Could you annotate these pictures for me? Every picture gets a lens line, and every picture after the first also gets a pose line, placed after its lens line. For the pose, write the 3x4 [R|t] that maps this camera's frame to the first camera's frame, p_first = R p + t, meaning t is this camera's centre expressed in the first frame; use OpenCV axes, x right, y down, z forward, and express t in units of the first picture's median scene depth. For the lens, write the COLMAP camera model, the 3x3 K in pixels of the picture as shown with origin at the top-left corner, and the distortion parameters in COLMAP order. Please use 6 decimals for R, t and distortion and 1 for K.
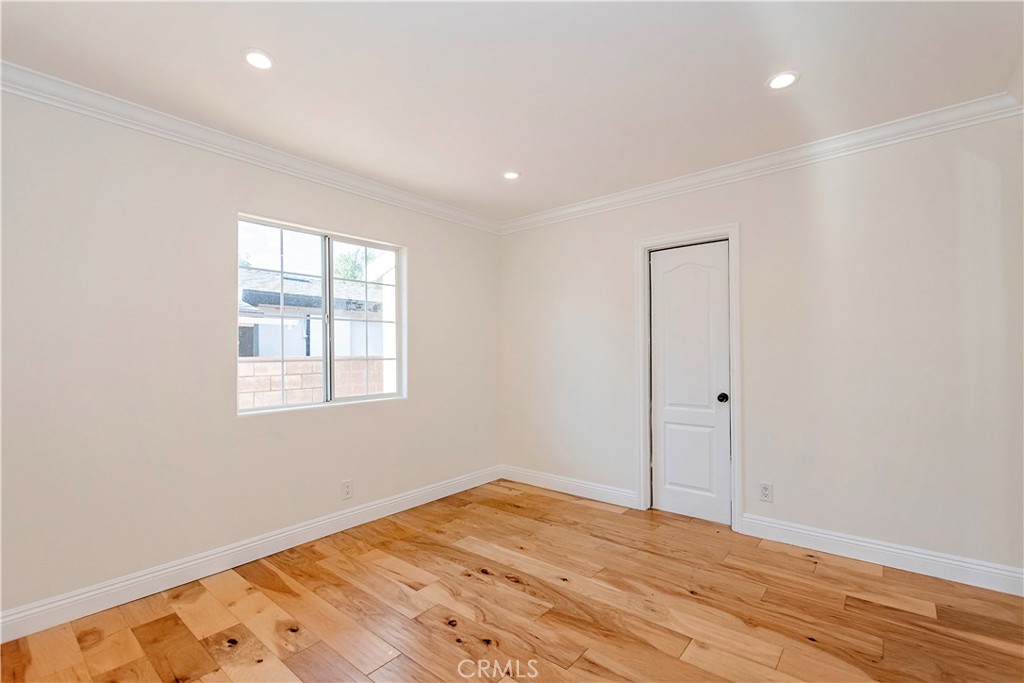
lens RADIAL K [[456.0, 0, 511.1], [0, 456.0, 347.7], [0, 0, 1]] dist [0.006488, -0.002834]
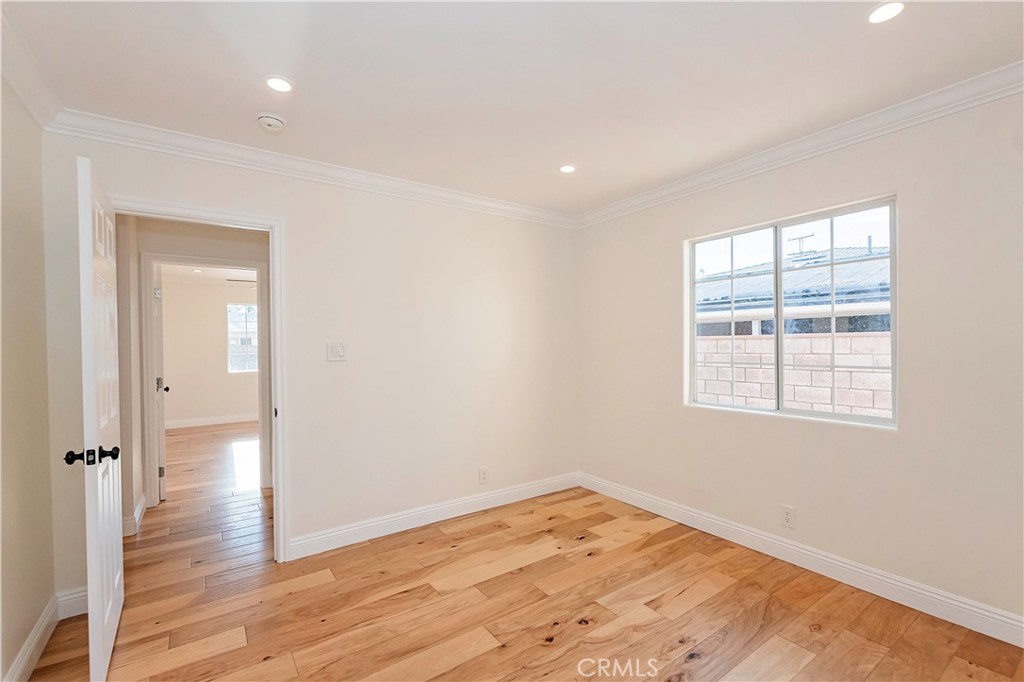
lens RADIAL K [[456.0, 0, 514.0], [0, 456.0, 342.8], [0, 0, 1]] dist [0.006488, -0.002834]
pose [[-0.263547, 0.019564, -0.964448, 0.737817], [0.027109, 0.999550, 0.012868, -0.050081], [0.964266, -0.022754, -0.263959, 0.910536]]
